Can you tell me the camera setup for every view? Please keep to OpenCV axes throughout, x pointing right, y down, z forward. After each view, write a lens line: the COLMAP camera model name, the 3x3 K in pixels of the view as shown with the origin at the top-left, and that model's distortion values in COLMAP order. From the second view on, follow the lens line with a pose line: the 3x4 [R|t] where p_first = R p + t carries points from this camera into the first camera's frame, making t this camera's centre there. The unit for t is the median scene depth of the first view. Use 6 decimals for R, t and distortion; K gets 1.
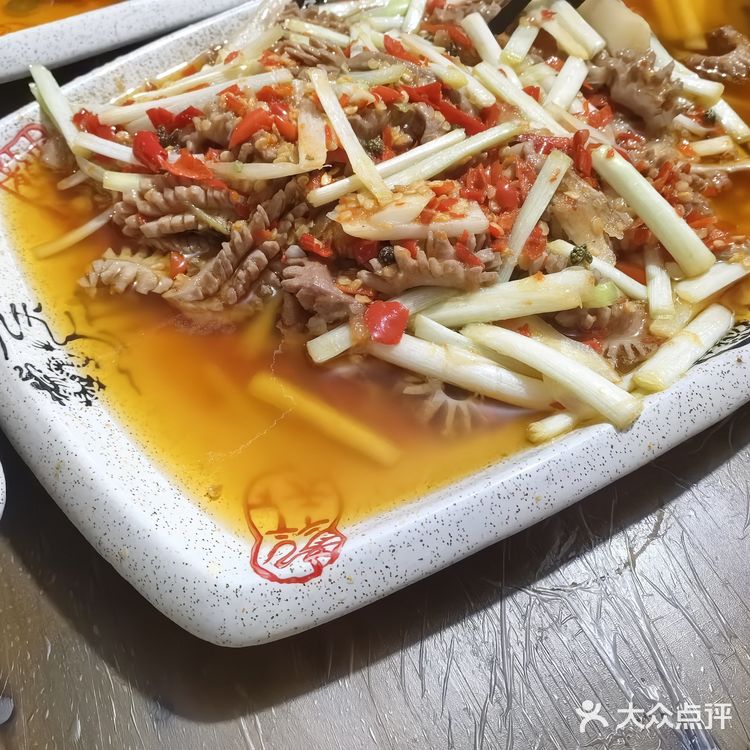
lens RADIAL K [[875.5, 0, 375.0], [0, 875.5, 375.0], [0, 0, 1]] dist [0.109881, -0.257077]
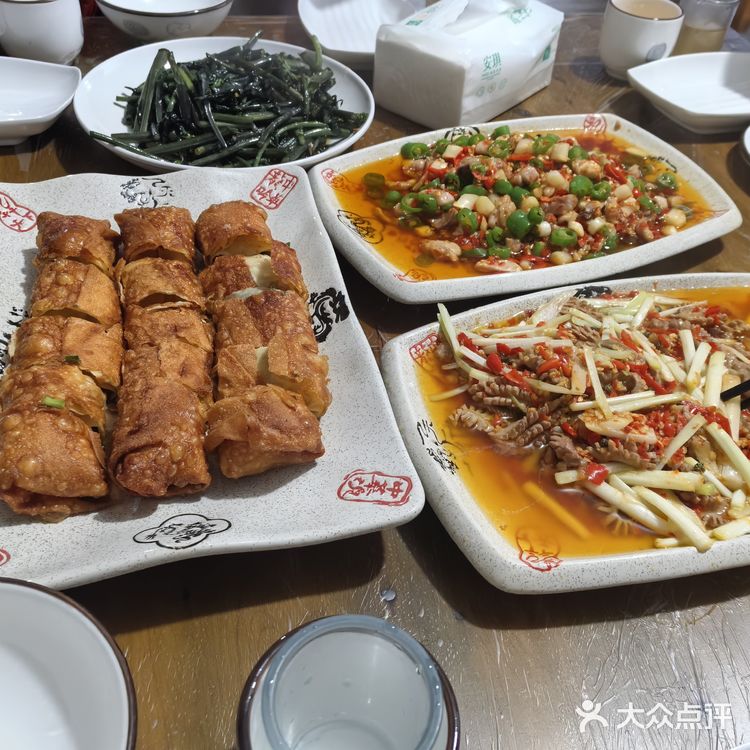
lens RADIAL K [[875.5, 0, 375.0], [0, 875.5, 375.0], [0, 0, 1]] dist [0.109881, -0.257077]
pose [[0.953914, 0.241316, -0.178369, -0.161844], [-0.268500, 0.951806, -0.148231, 0.158172], [0.134002, 0.189292, 0.972734, -1.078899]]
